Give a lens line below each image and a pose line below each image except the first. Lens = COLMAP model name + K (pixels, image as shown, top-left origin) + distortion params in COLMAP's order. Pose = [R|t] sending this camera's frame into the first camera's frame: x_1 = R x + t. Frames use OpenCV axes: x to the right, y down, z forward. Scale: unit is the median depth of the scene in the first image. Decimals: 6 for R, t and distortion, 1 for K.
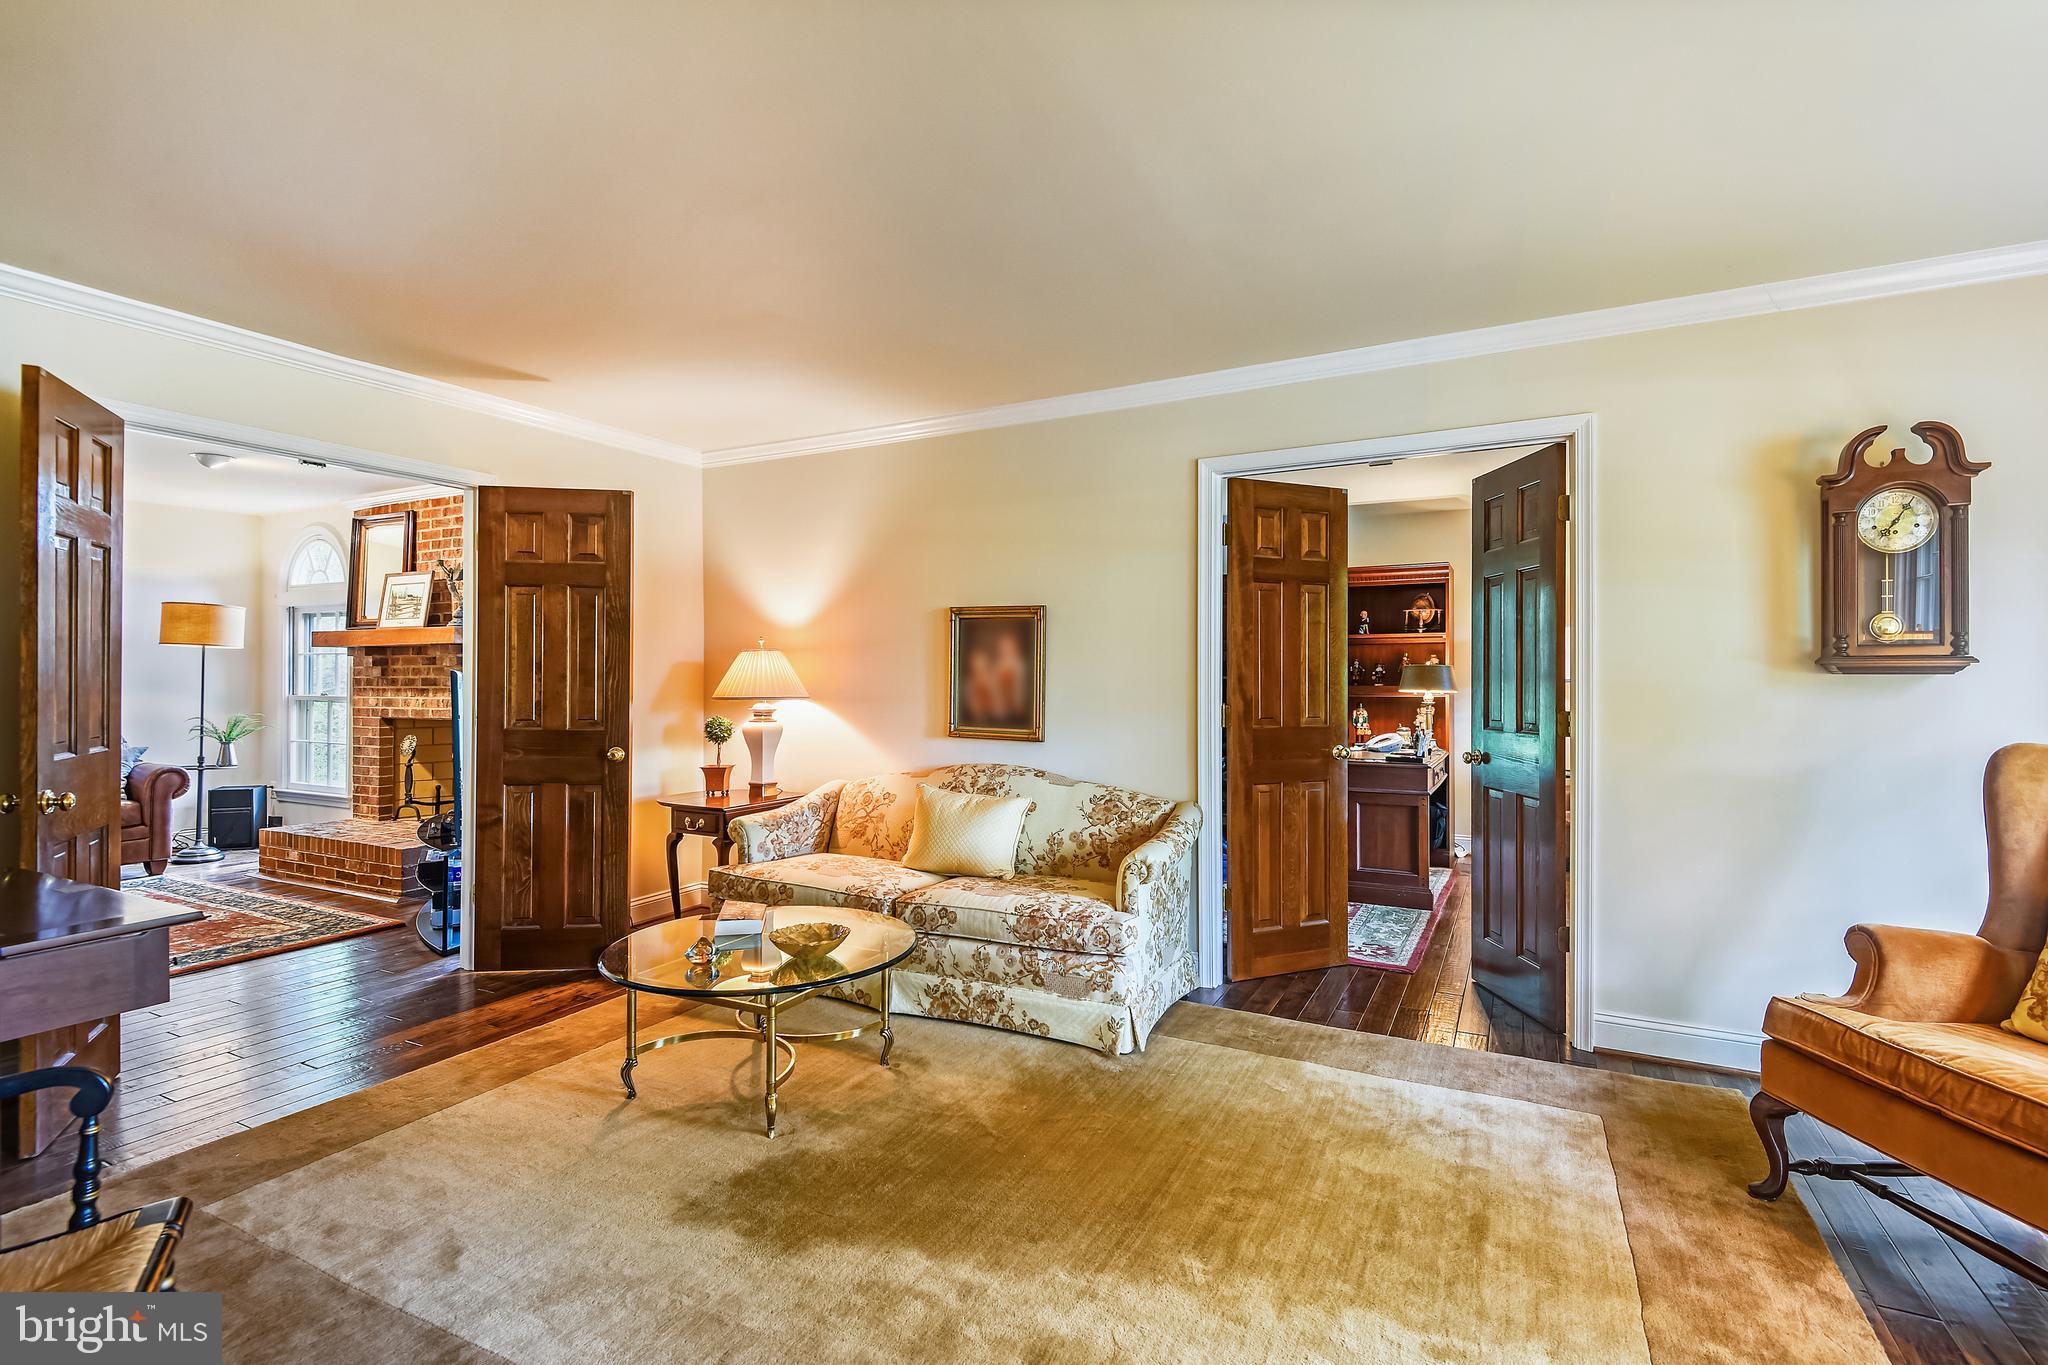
lens RADIAL K [[931.6, 0, 1024.0], [0, 931.6, 682.5], [0, 0, 1]] dist [-0.000121, 0.000015]
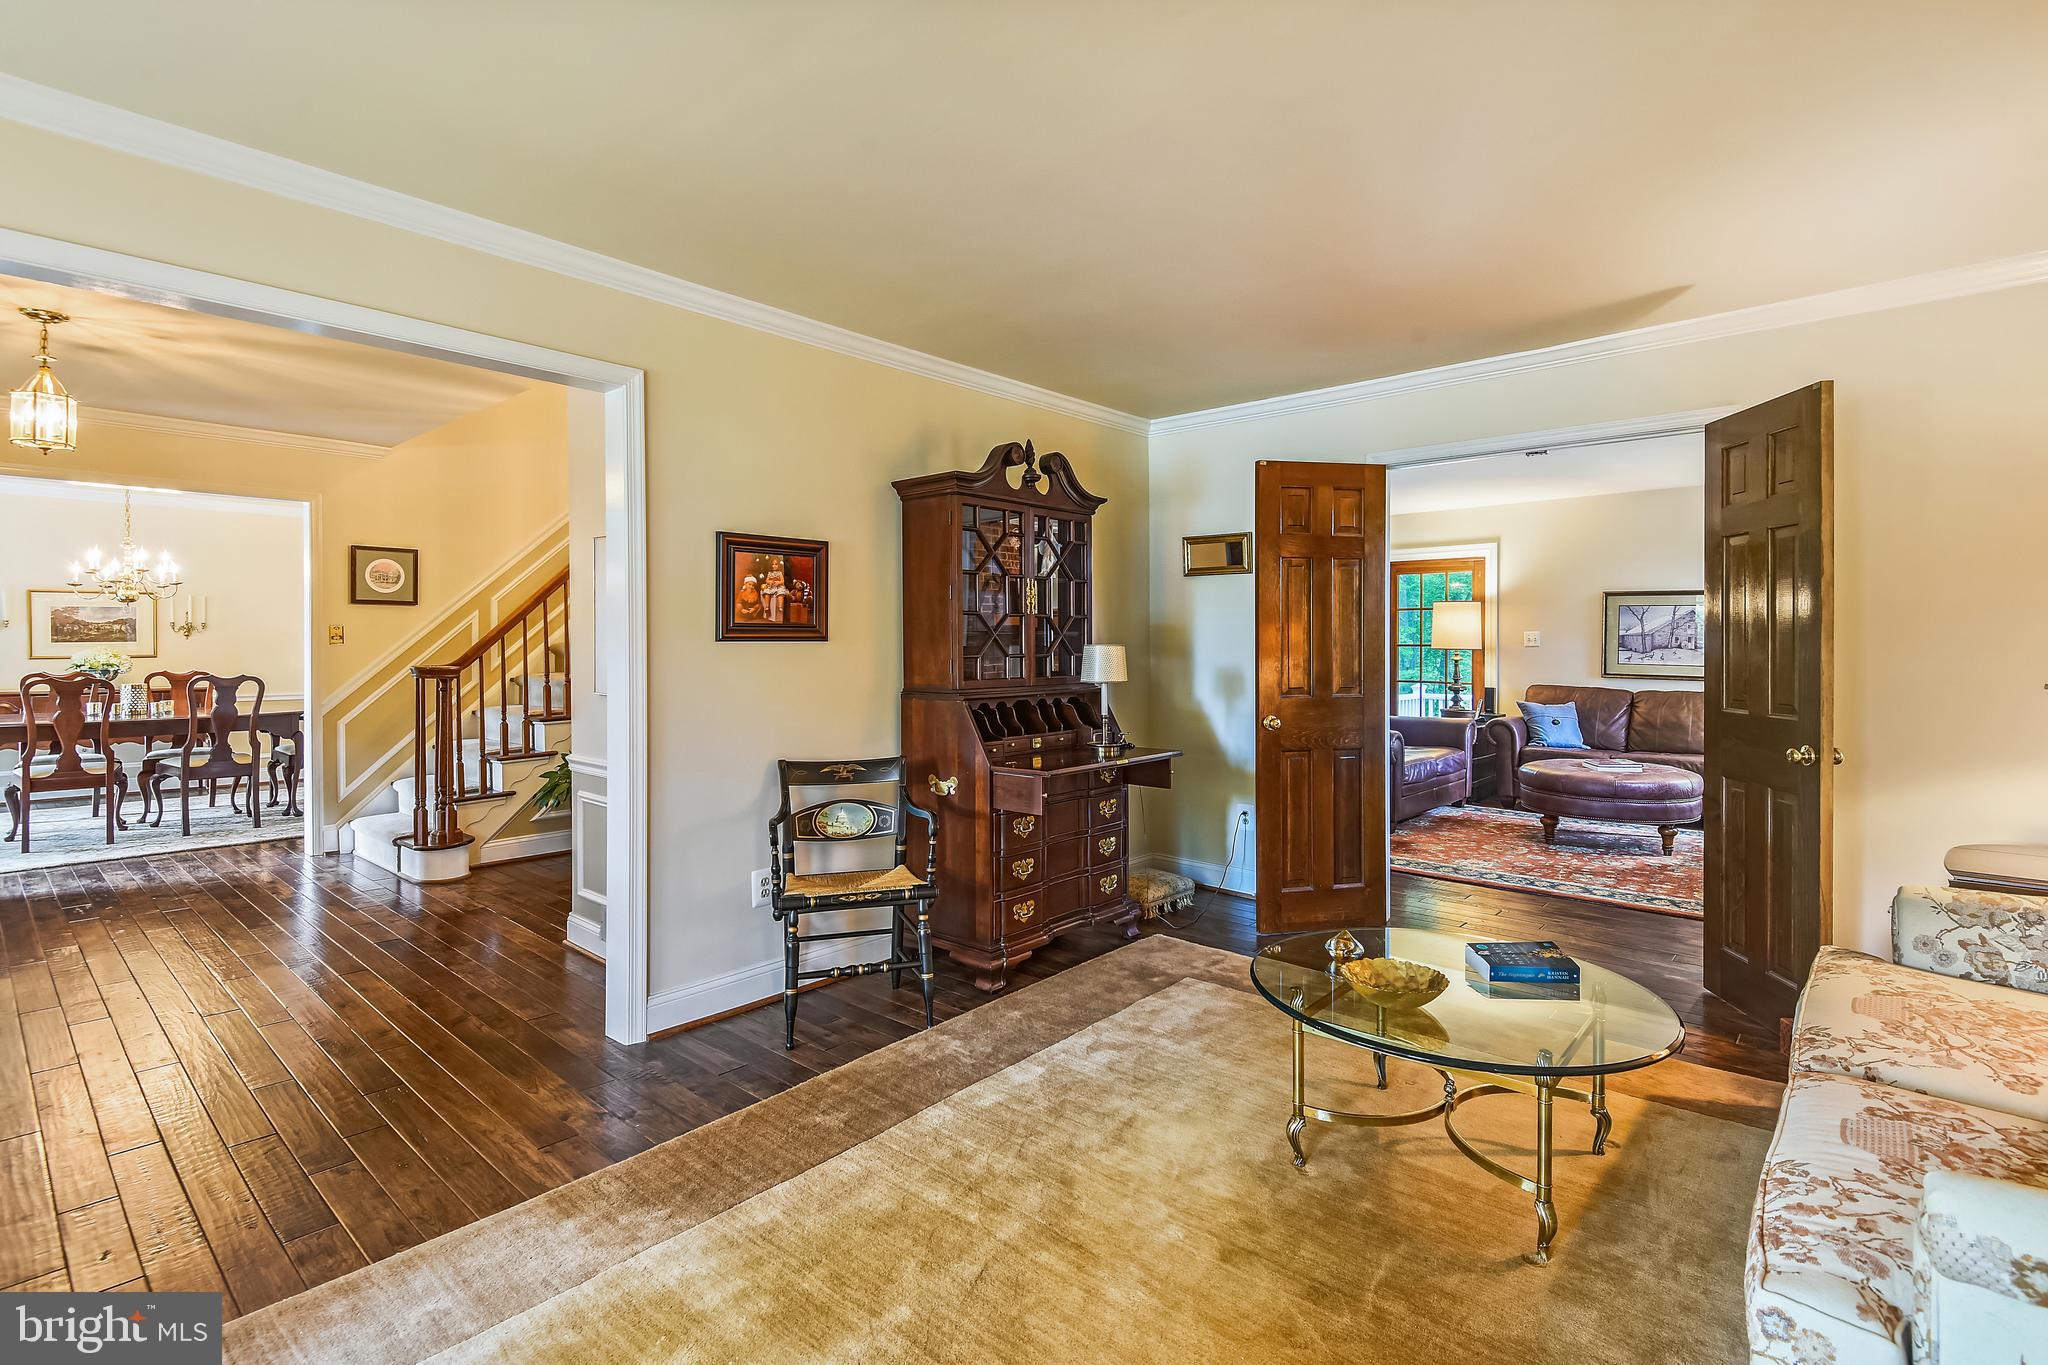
lens RADIAL K [[950.4, 0, 1027.0], [0, 950.4, 651.0], [0, 0, 1]] dist [0.000612, 0.000283]
pose [[-0.232177, 0.003168, -0.972668, 0.430771], [-0.008709, 0.999948, 0.005336, -0.001872], [0.972635, 0.009710, -0.232137, 0.618074]]
